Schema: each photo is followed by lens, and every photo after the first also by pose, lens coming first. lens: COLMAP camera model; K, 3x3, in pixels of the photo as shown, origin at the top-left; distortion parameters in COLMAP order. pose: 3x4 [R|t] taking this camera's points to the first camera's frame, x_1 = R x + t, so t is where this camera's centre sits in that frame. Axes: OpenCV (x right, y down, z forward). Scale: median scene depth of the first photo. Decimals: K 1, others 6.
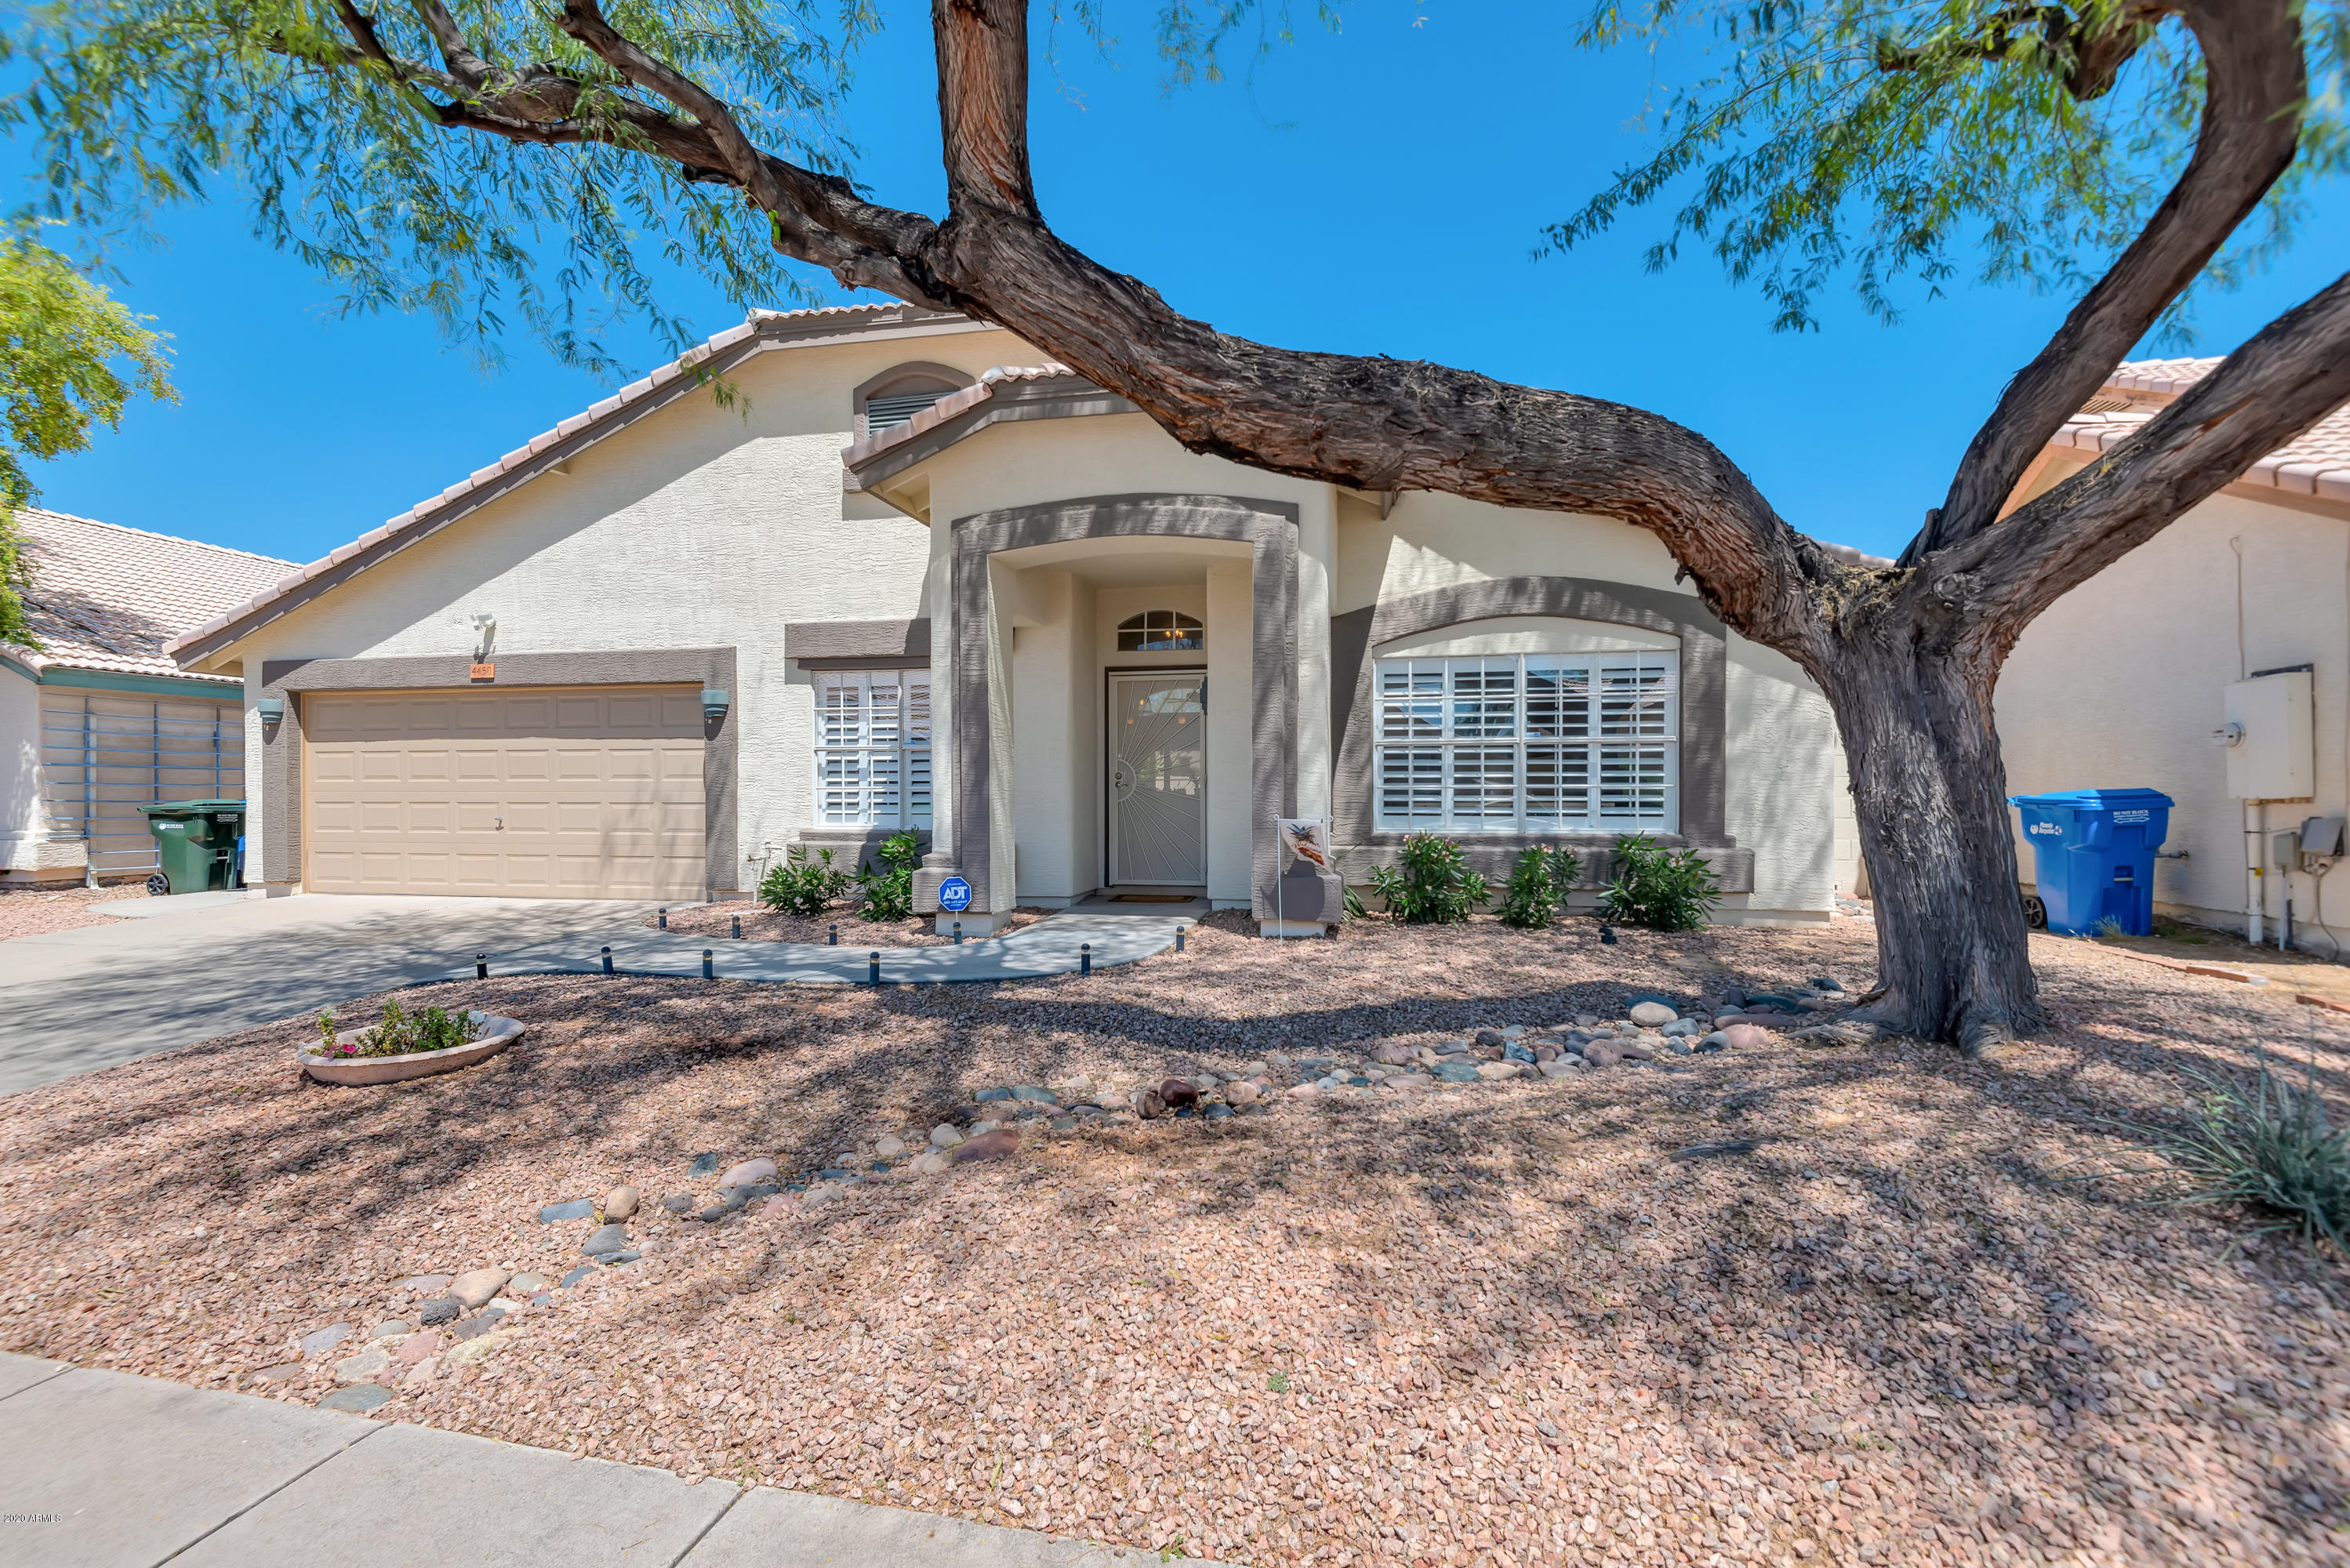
lens RADIAL K [[1137.2, 0, 1178.7], [0, 1137.2, 764.6], [0, 0, 1]] dist [0.013947, -0.003127]
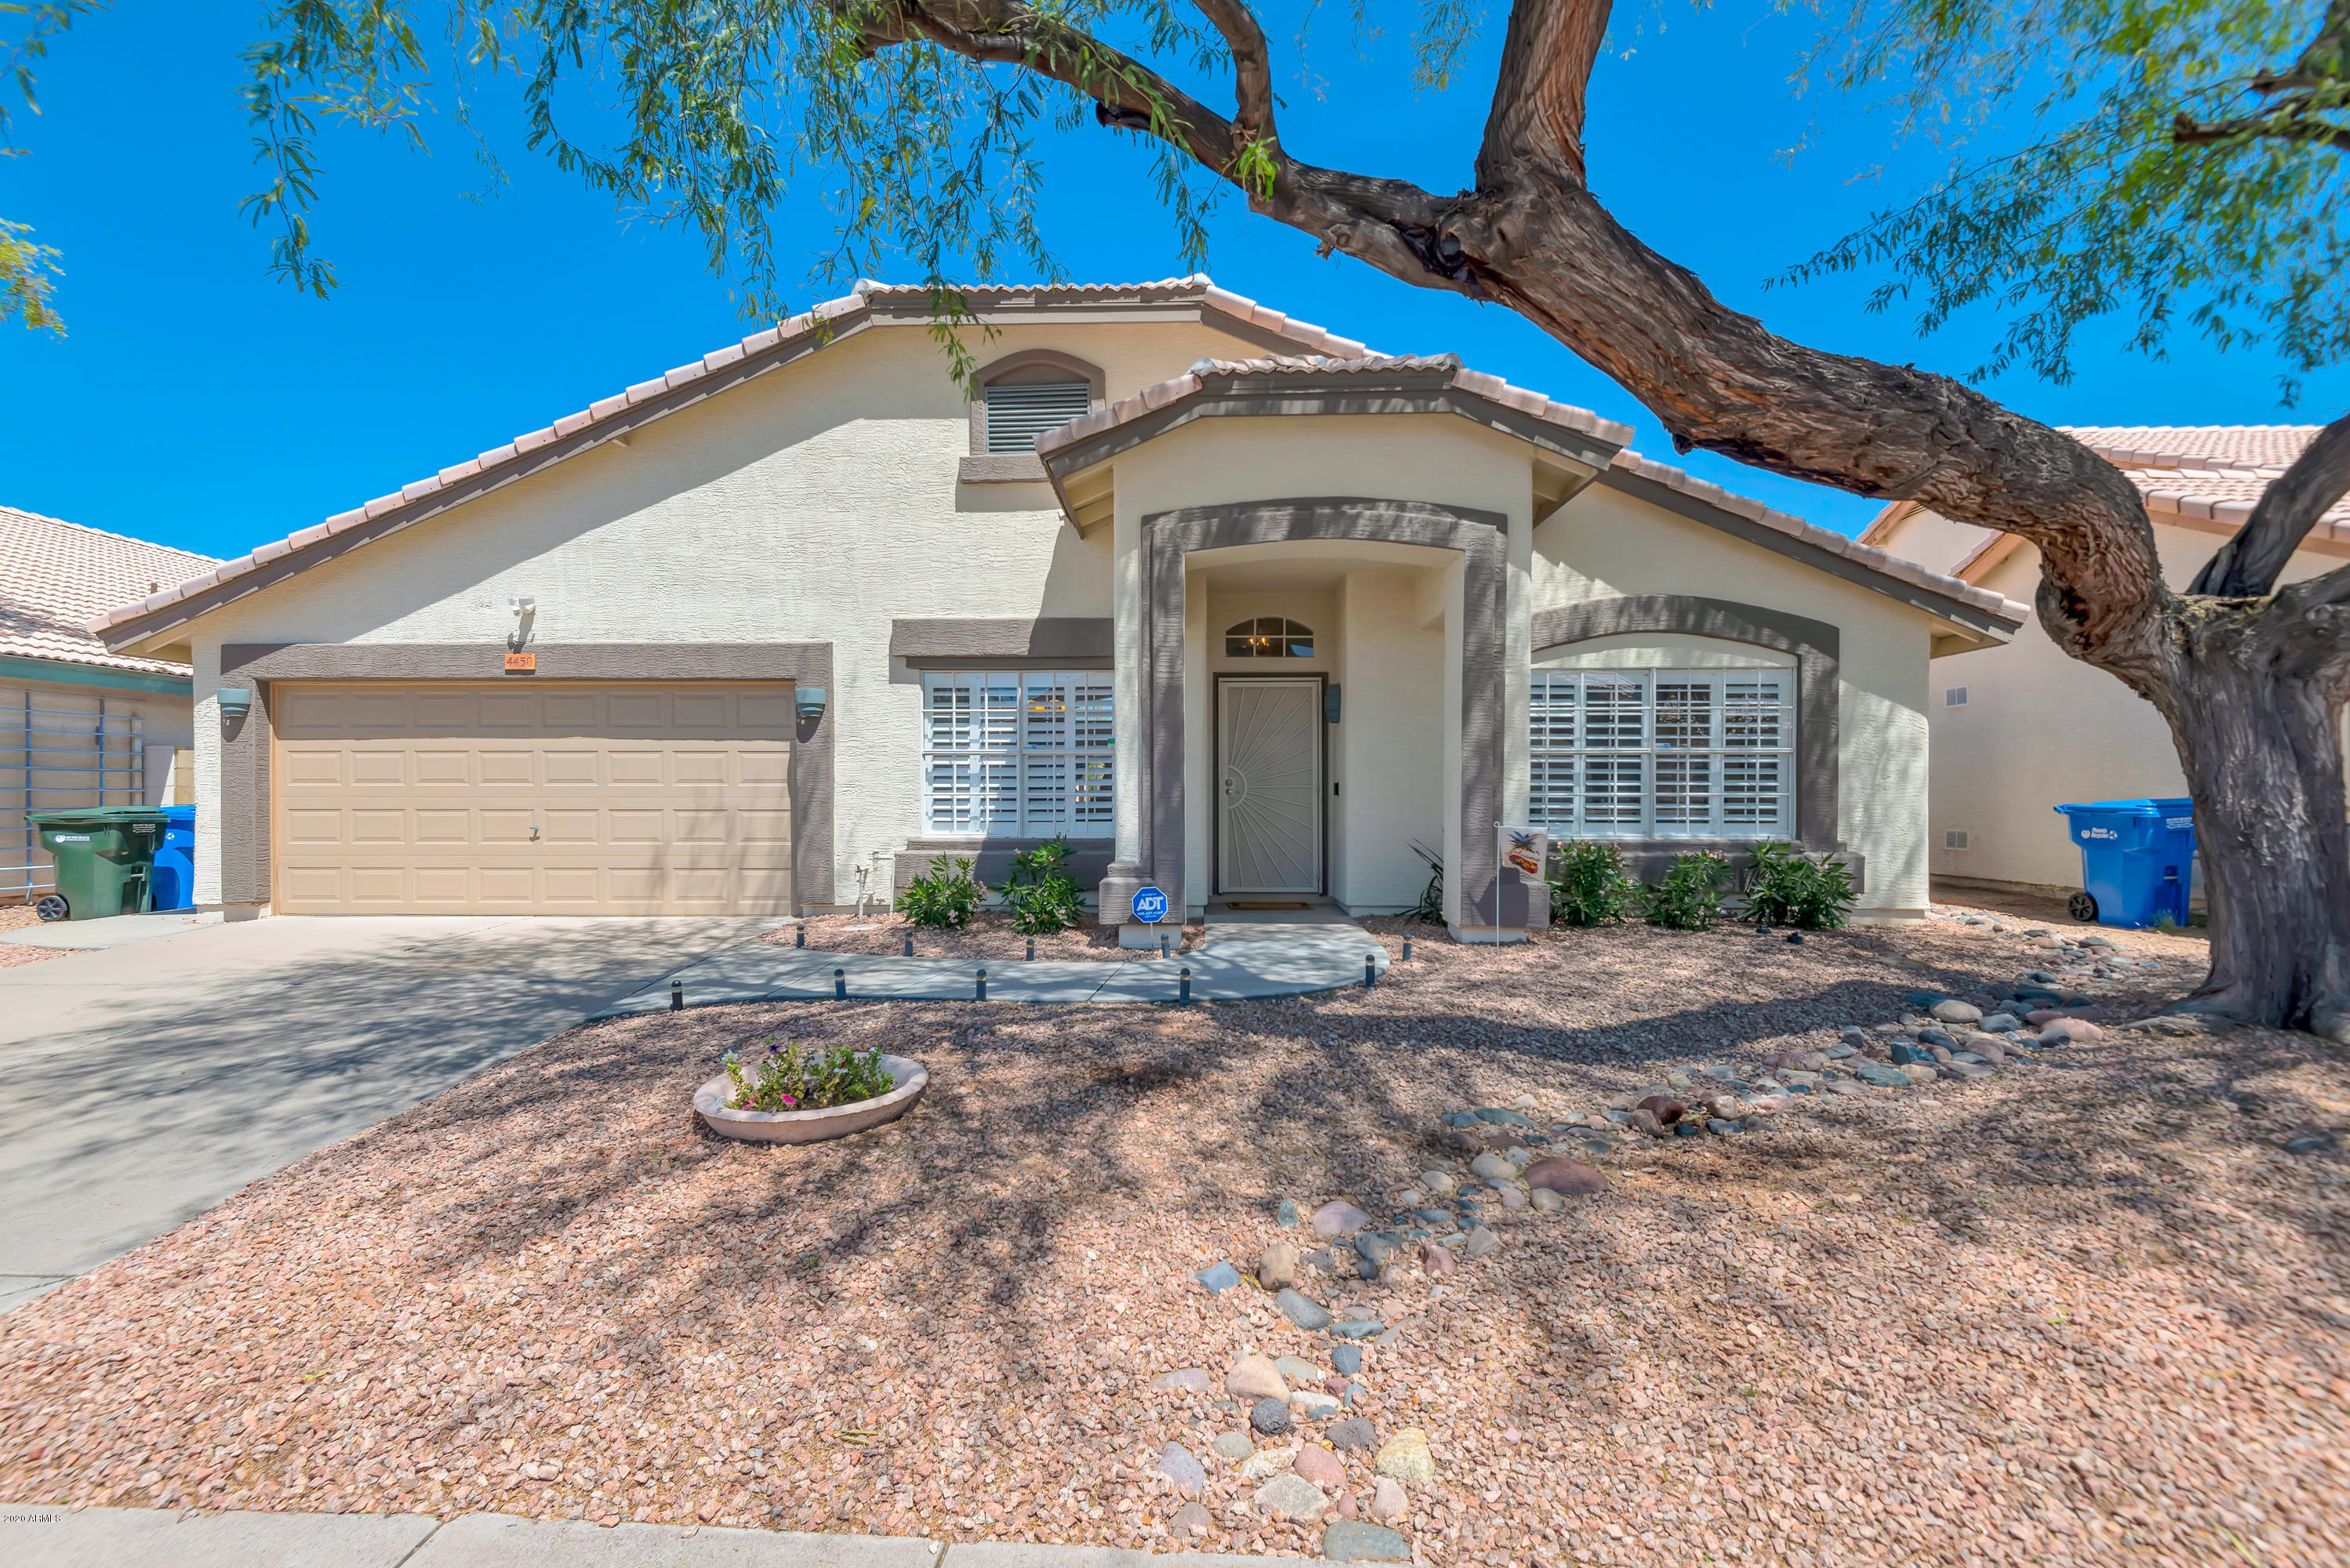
lens RADIAL K [[1096.2, 0, 1169.6], [0, 1096.2, 775.6], [0, 0, 1]] dist [0.017624, -0.002239]
pose [[0.984279, 0.005567, 0.176534, -0.315248], [-0.006036, 0.999980, 0.002124, 0.001983], [-0.176518, -0.003156, 0.984292, 0.078828]]
